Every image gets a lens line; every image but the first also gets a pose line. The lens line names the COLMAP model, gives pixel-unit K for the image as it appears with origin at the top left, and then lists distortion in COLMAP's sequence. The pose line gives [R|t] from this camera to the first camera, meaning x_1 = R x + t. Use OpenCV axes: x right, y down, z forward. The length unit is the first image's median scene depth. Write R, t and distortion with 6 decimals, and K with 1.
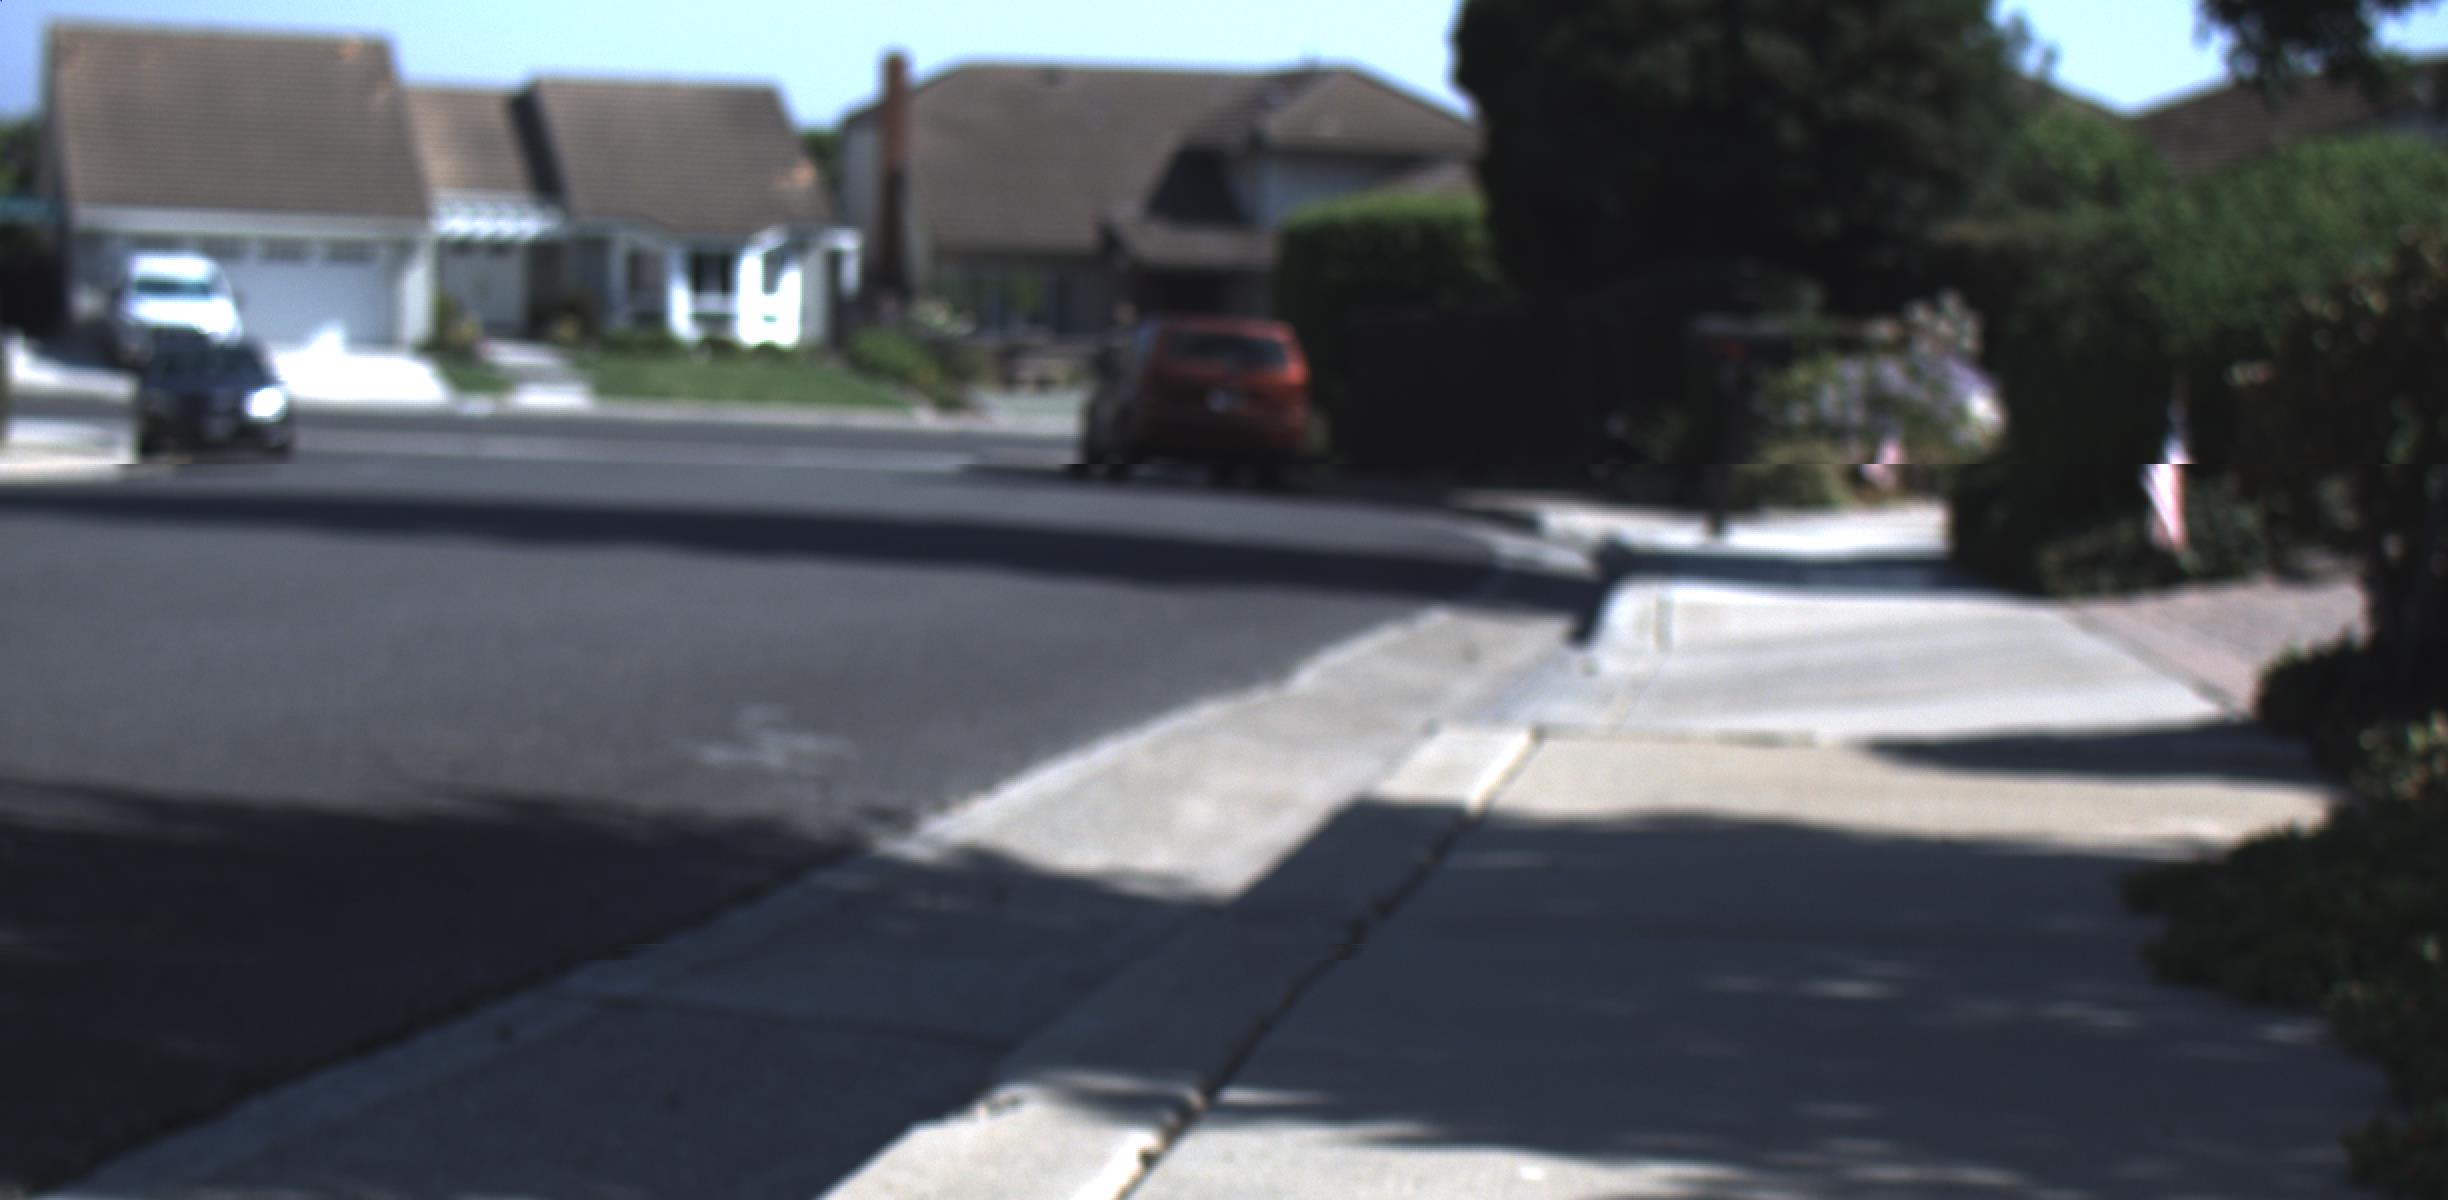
lens RADIAL K [[5069.0, 0, 1285.2], [0, 5069.0, 1008.9], [0, 0, 1]] dist [-0.163607, 1.658770]
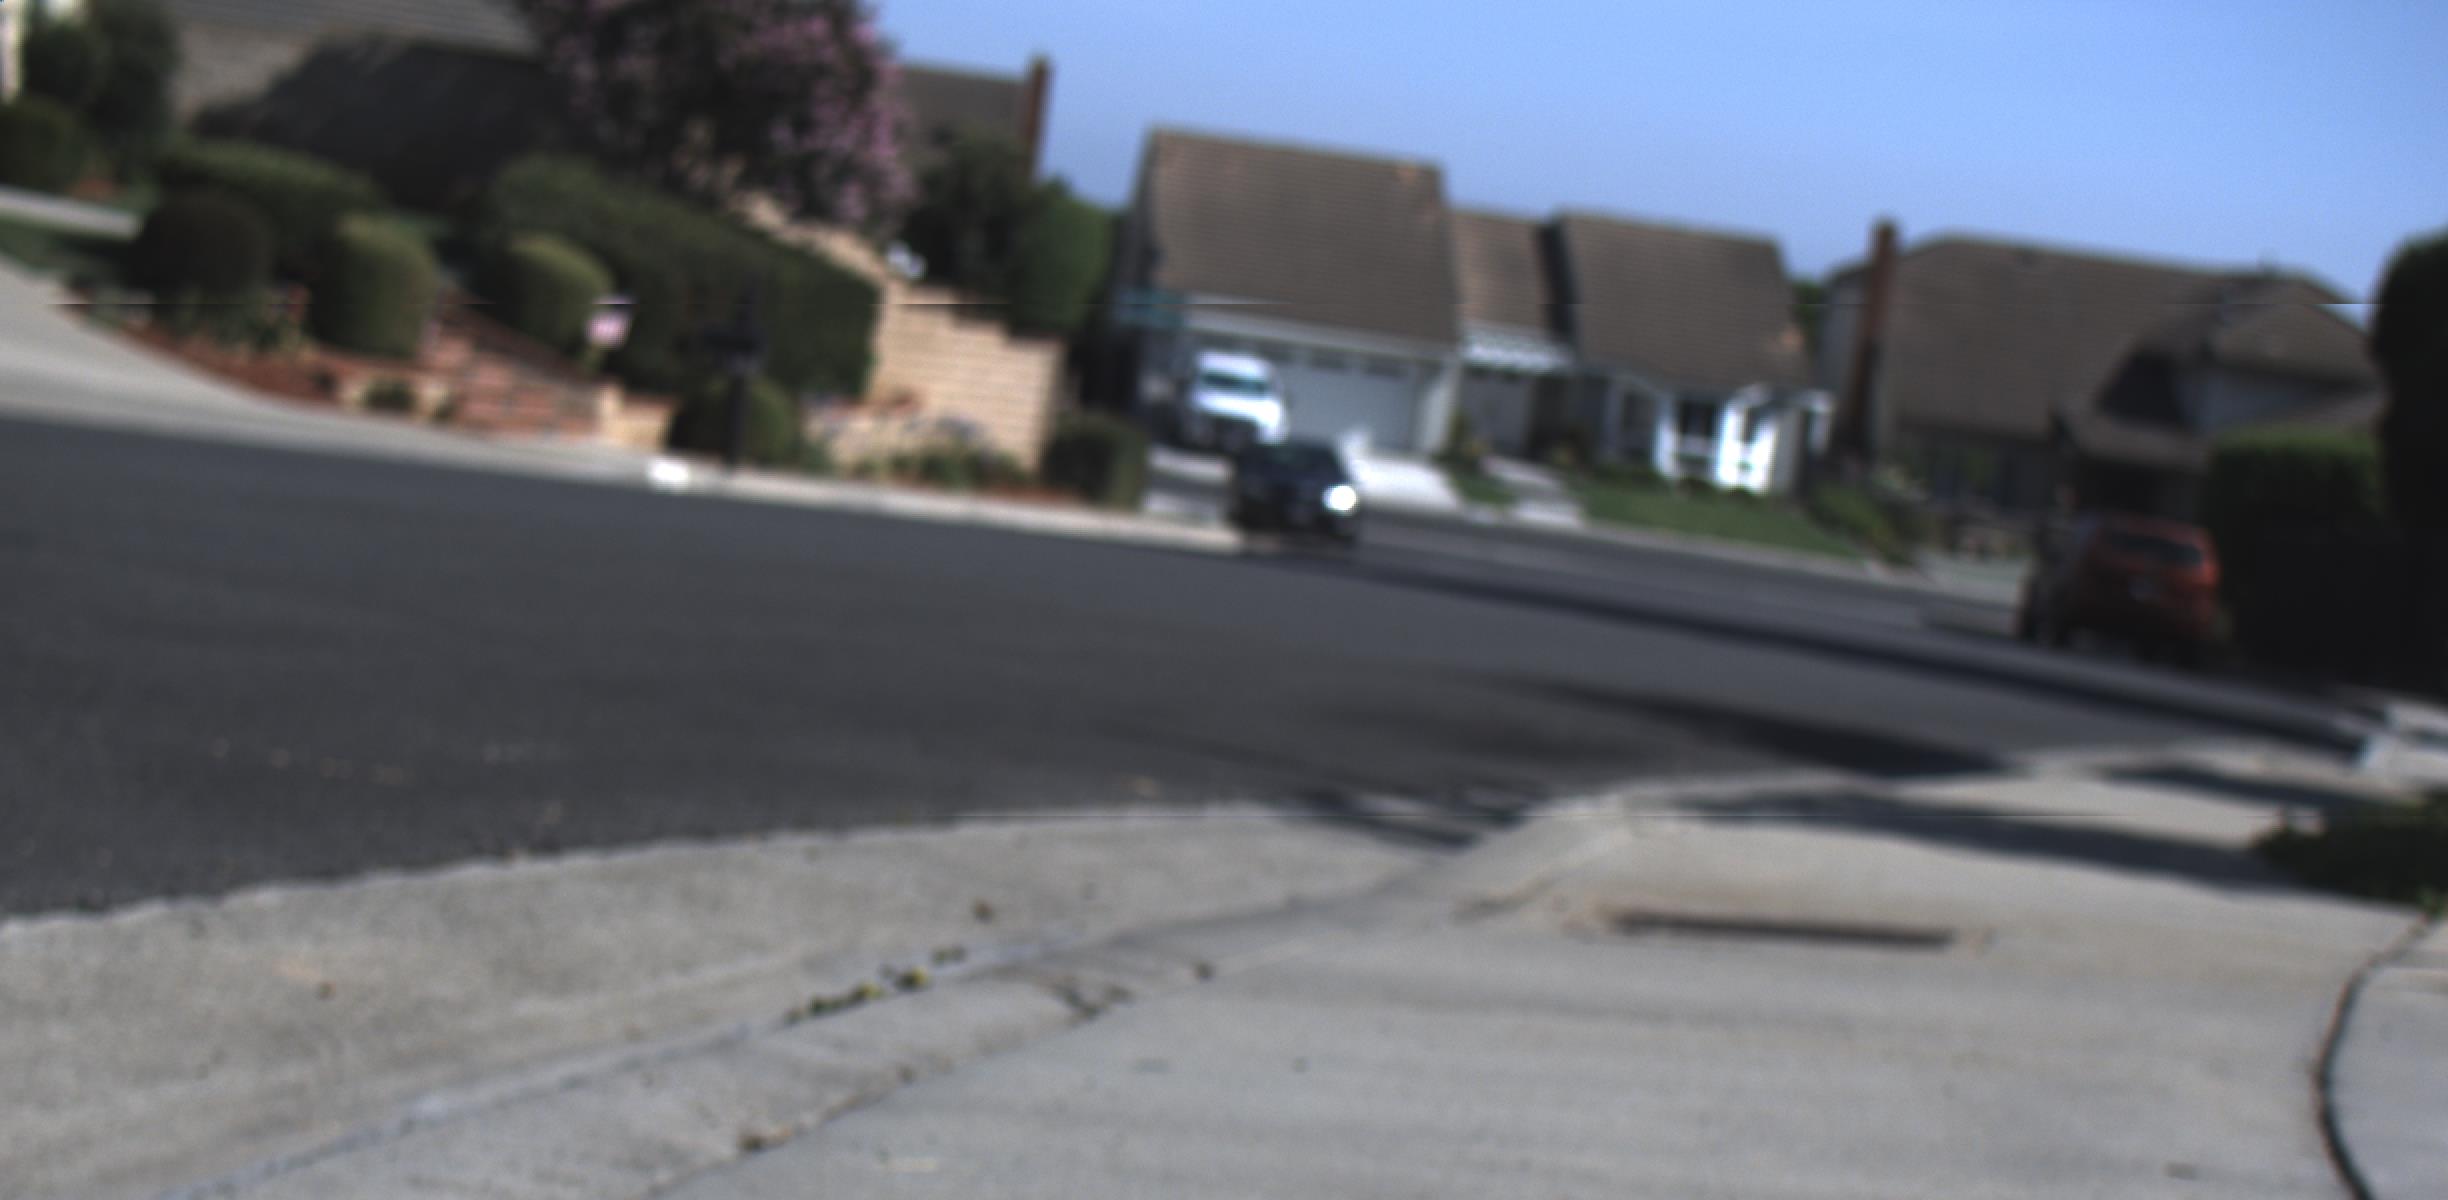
lens RADIAL K [[5116.1, 0, 1260.1], [0, 5116.1, 985.0], [0, 0, 1]] dist [-0.169137, 1.627067]
pose [[0.976878, 0.126442, -0.172399, 0.001858], [-0.131933, 0.991042, -0.020723, 0.014455], [0.168235, 0.042989, 0.984809, -0.123598]]
